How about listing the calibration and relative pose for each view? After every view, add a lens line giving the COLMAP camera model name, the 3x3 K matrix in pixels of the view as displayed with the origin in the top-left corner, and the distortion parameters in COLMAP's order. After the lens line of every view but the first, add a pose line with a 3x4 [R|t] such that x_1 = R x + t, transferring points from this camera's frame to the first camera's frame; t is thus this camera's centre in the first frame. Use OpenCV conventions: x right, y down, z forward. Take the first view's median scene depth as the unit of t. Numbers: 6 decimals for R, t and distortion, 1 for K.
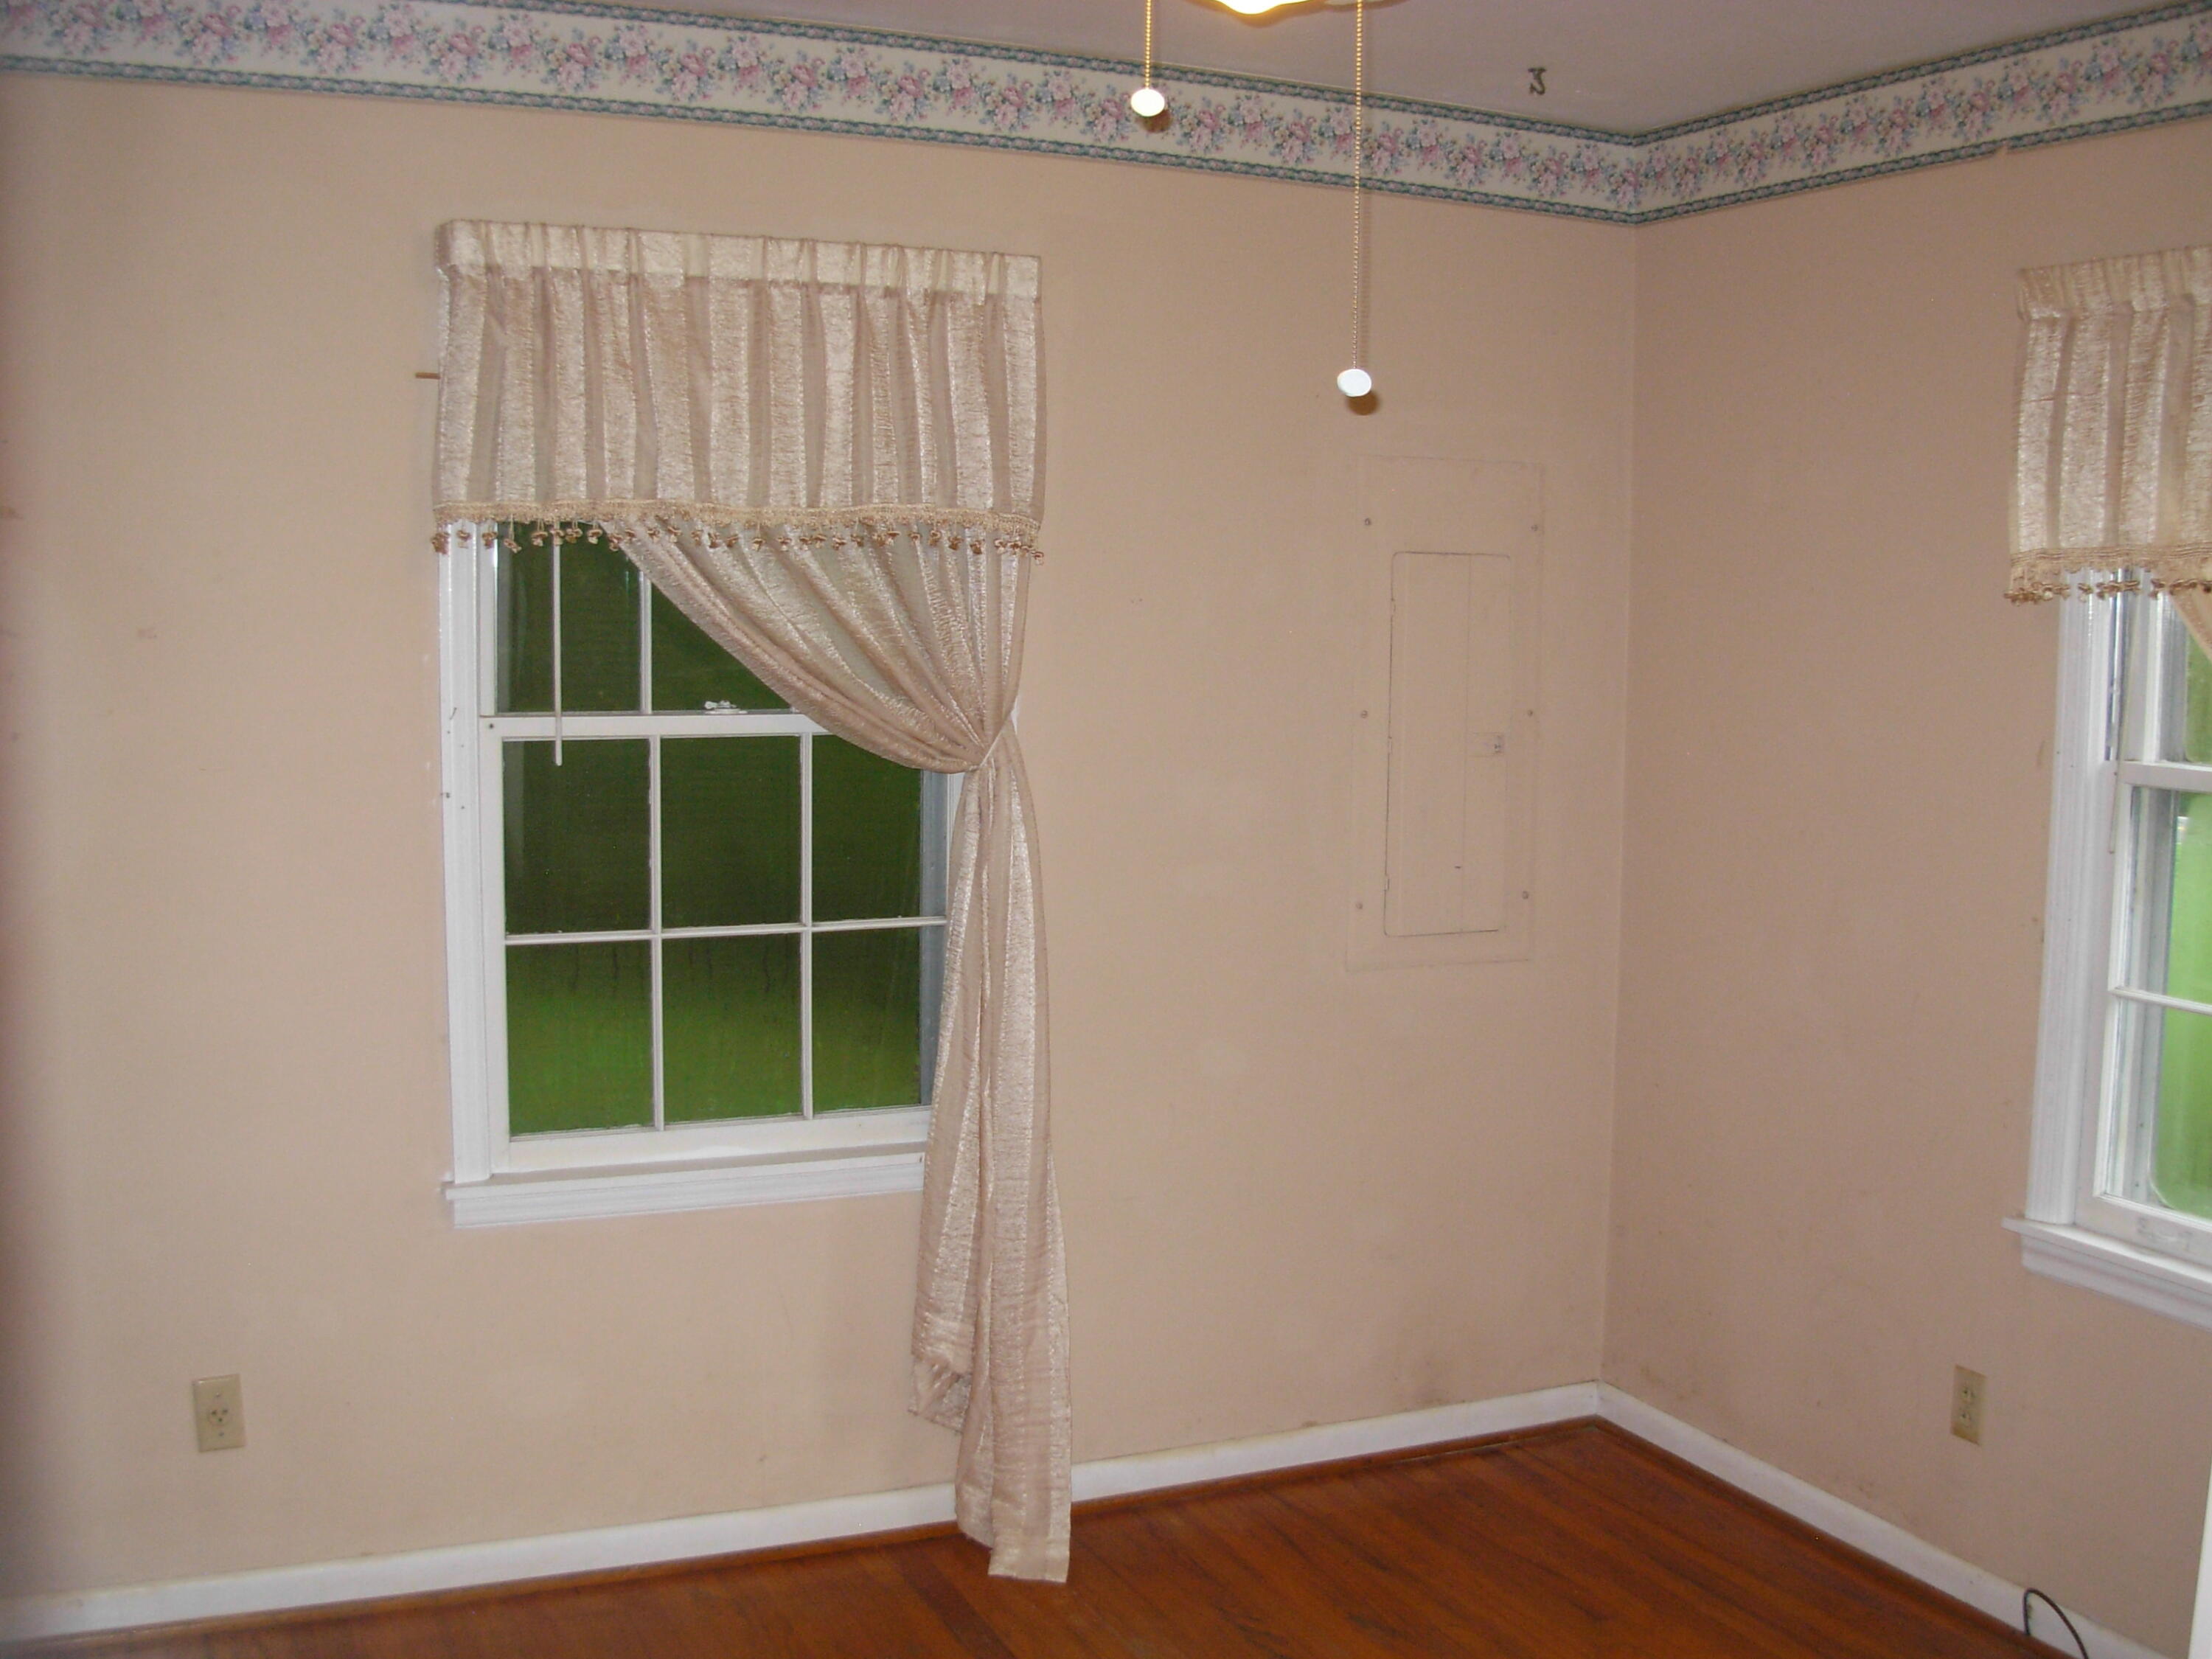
lens RADIAL K [[2347.4, 0, 1115.0], [0, 2347.4, 862.3], [0, 0, 1]] dist [-0.253628, 0.187455]
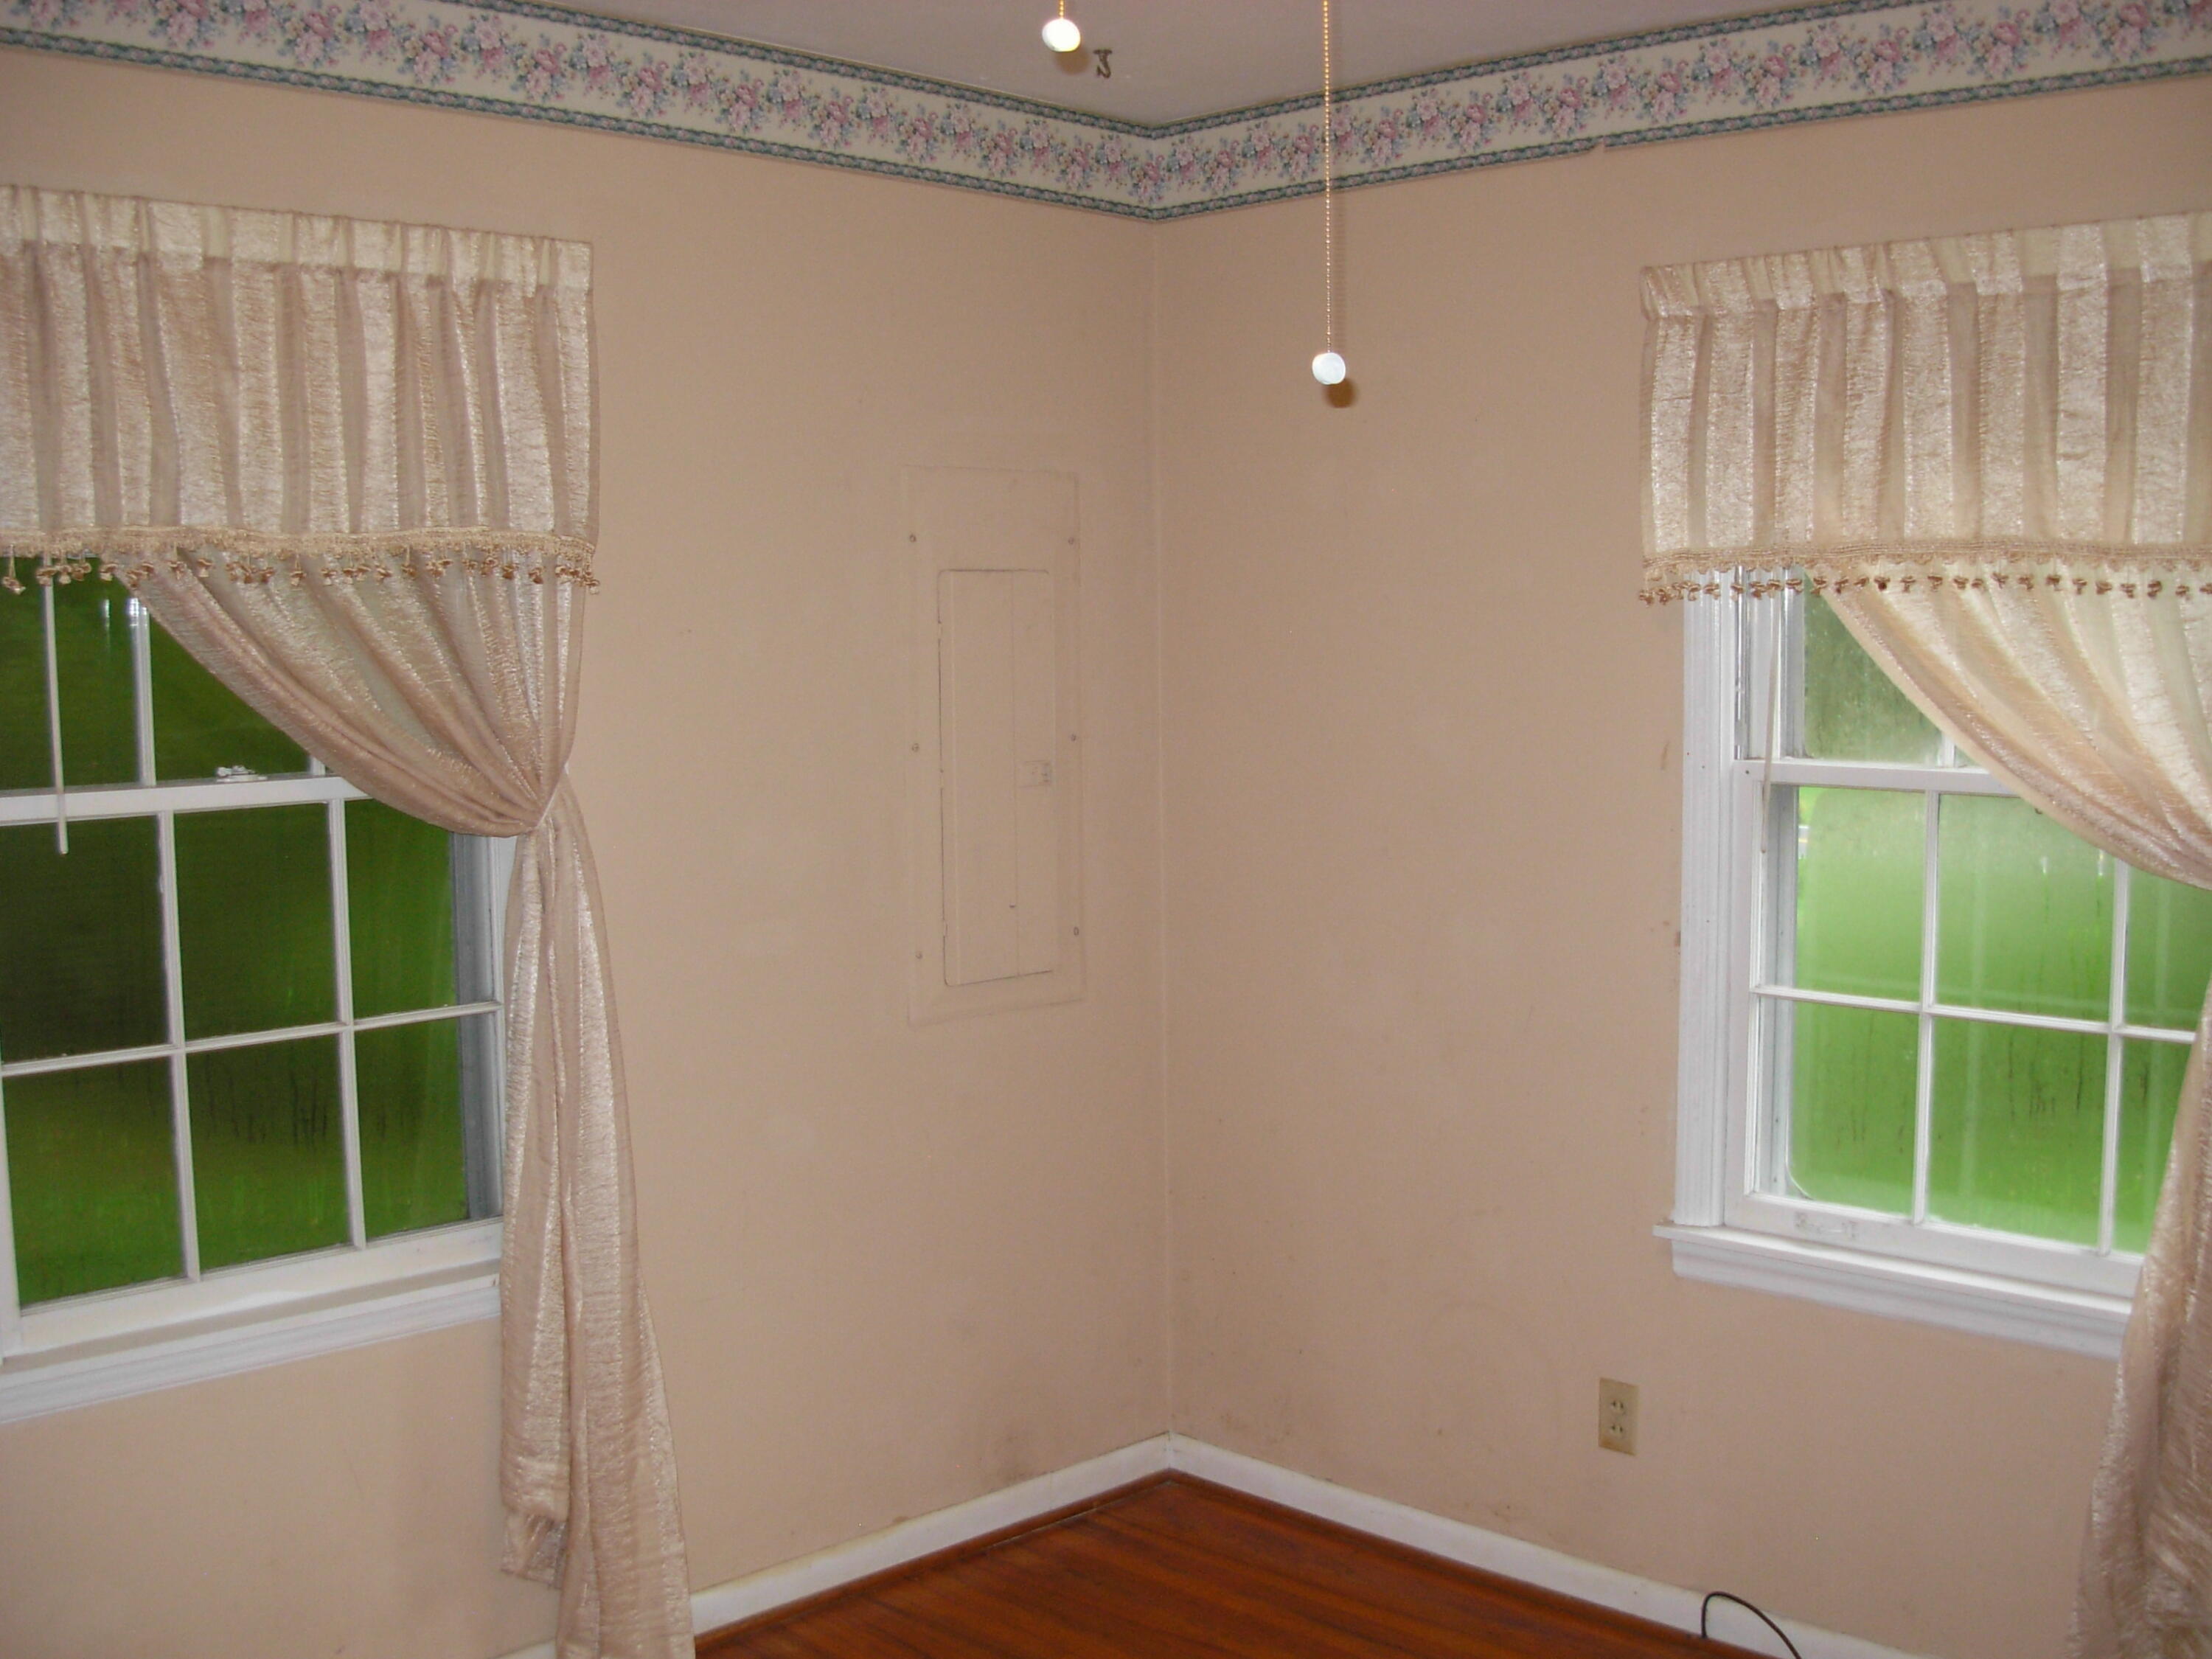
lens RADIAL K [[2347.4, 0, 1115.0], [0, 2347.4, 862.3], [0, 0, 1]] dist [-0.253628, 0.187455]
pose [[0.937266, -0.057661, 0.343813, -0.160329], [0.061068, 0.998133, 0.000922, -0.016398], [-0.343224, 0.020132, 0.939038, 0.125504]]
